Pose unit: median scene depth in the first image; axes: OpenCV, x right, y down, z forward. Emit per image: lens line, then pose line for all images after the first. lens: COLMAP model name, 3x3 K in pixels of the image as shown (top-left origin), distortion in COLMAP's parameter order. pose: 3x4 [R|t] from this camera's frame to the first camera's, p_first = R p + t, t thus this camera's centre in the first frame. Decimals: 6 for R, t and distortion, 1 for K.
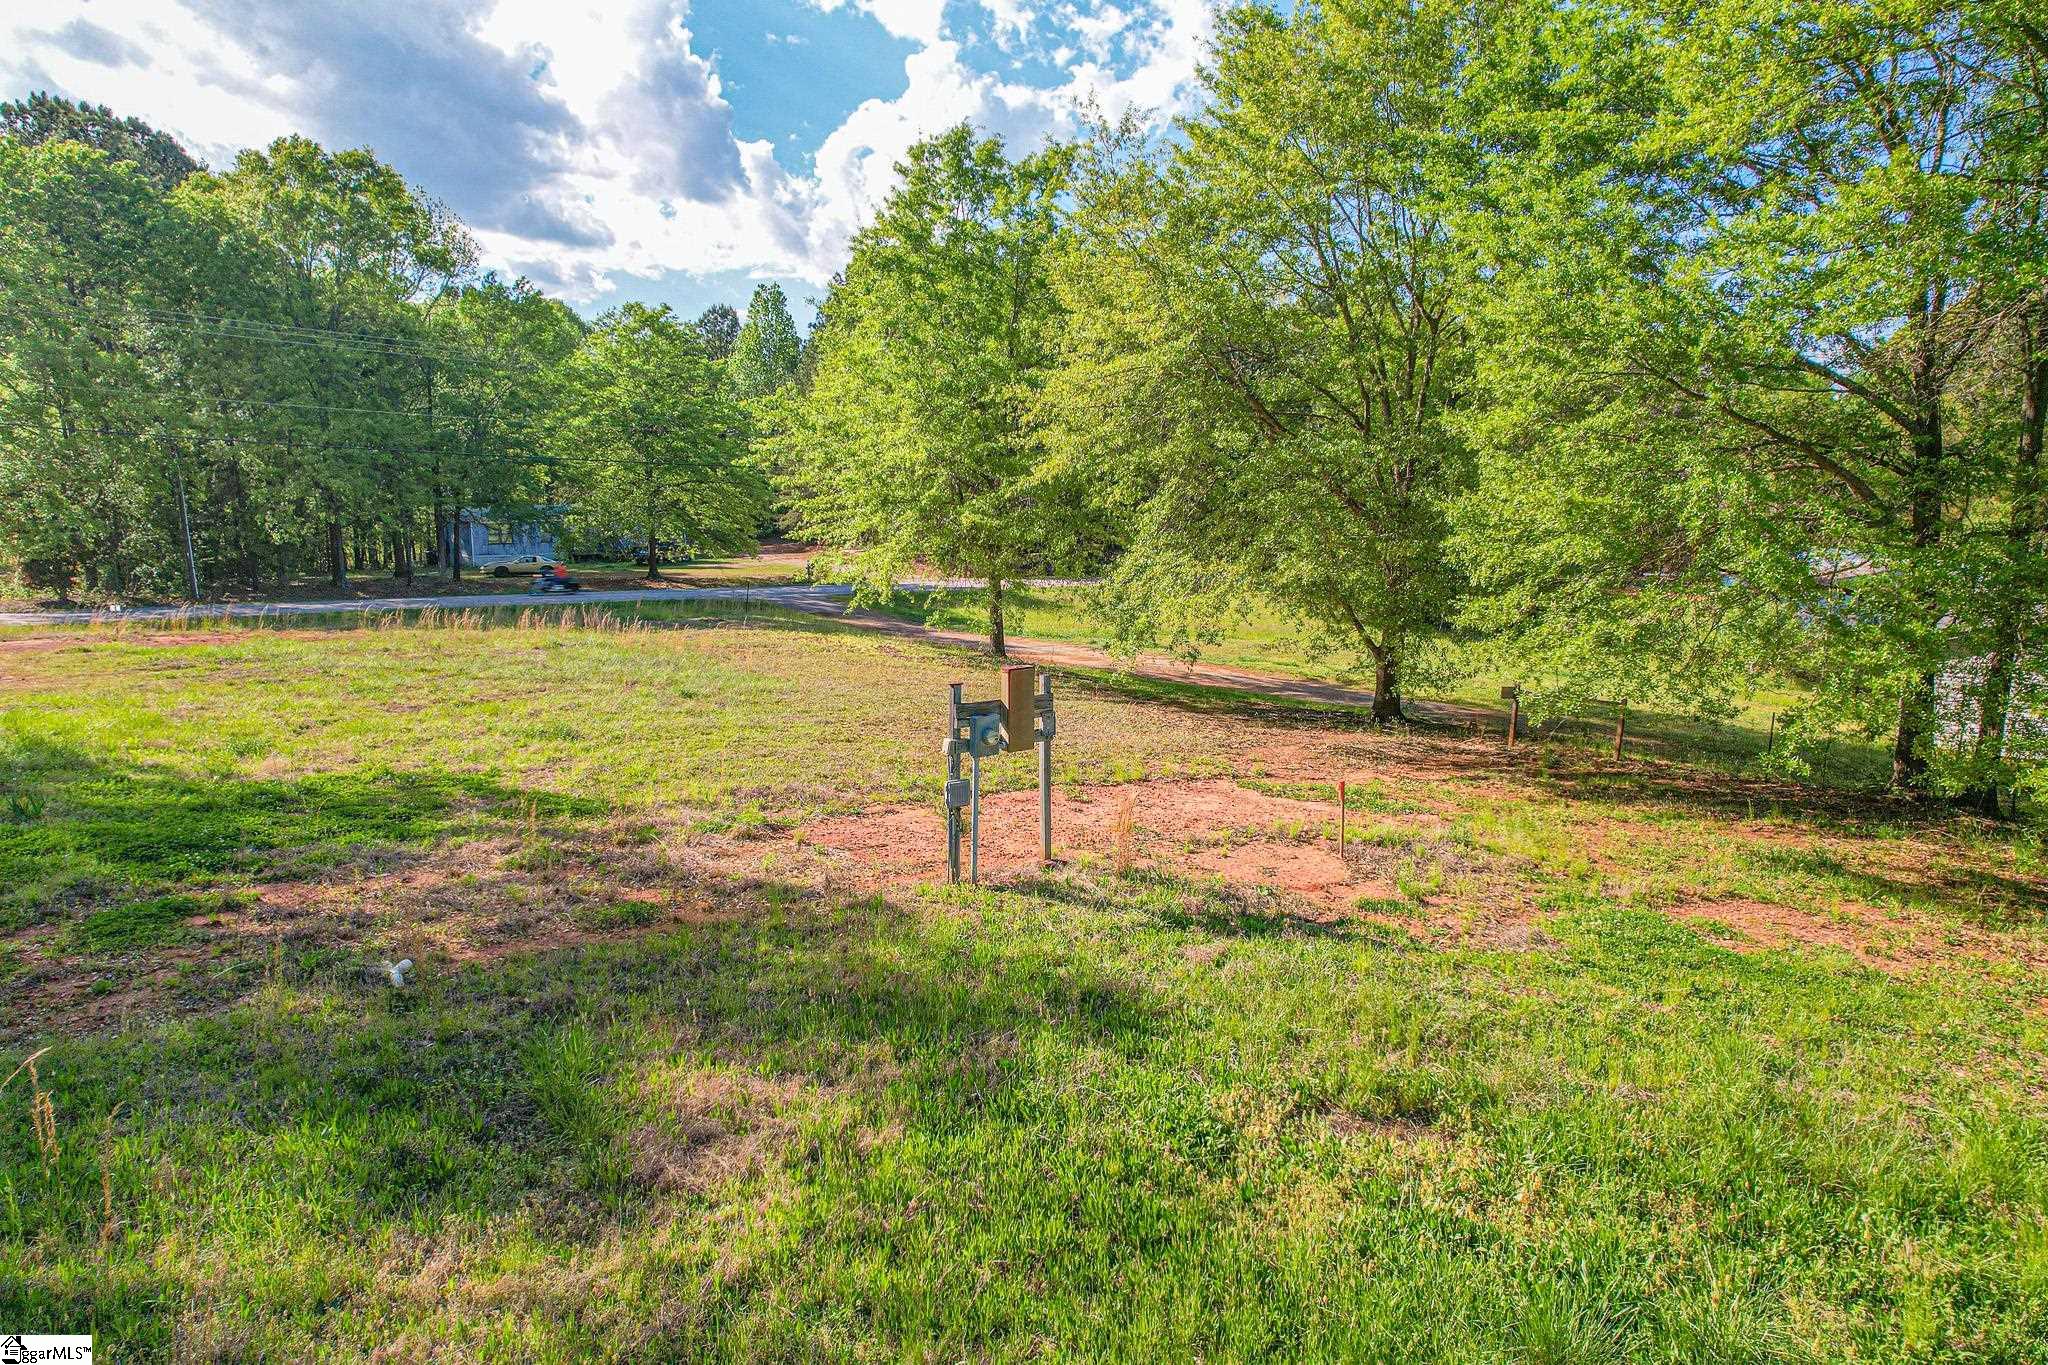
lens RADIAL K [[1315.9, 0, 1021.2], [0, 1315.9, 643.9], [0, 0, 1]] dist [-0.034675, 0.000883]
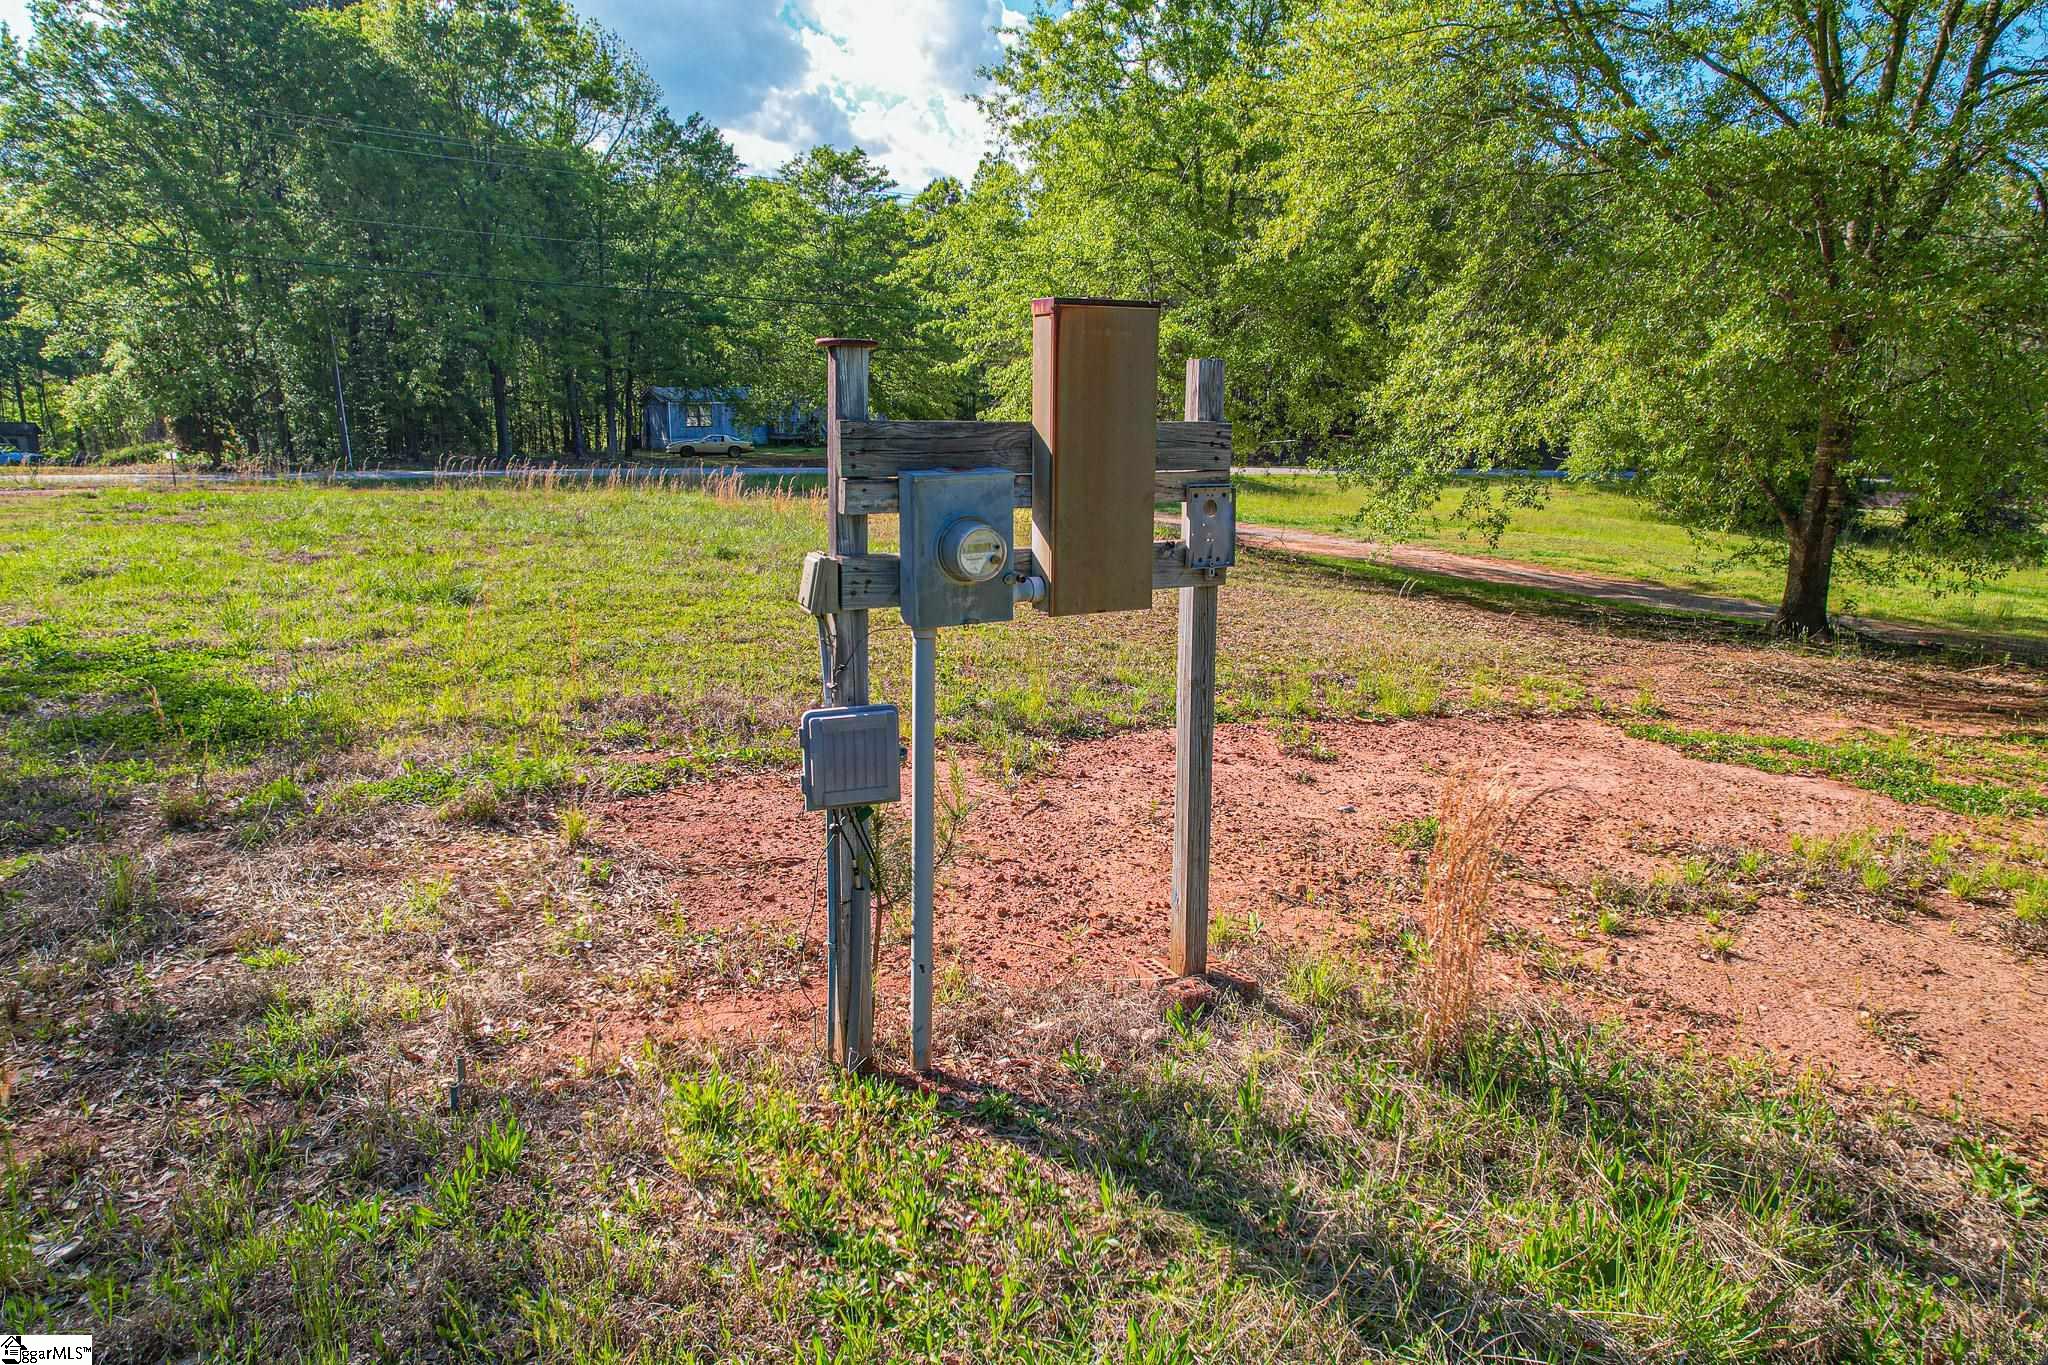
lens RADIAL K [[1315.9, 0, 1021.2], [0, 1315.9, 643.9], [0, 0, 1]] dist [-0.034675, 0.000883]
pose [[0.983753, 0.038715, -0.175304, 0.016436], [-0.027047, 0.997287, 0.068465, 0.035003], [0.177479, -0.062611, 0.982131, 0.362650]]
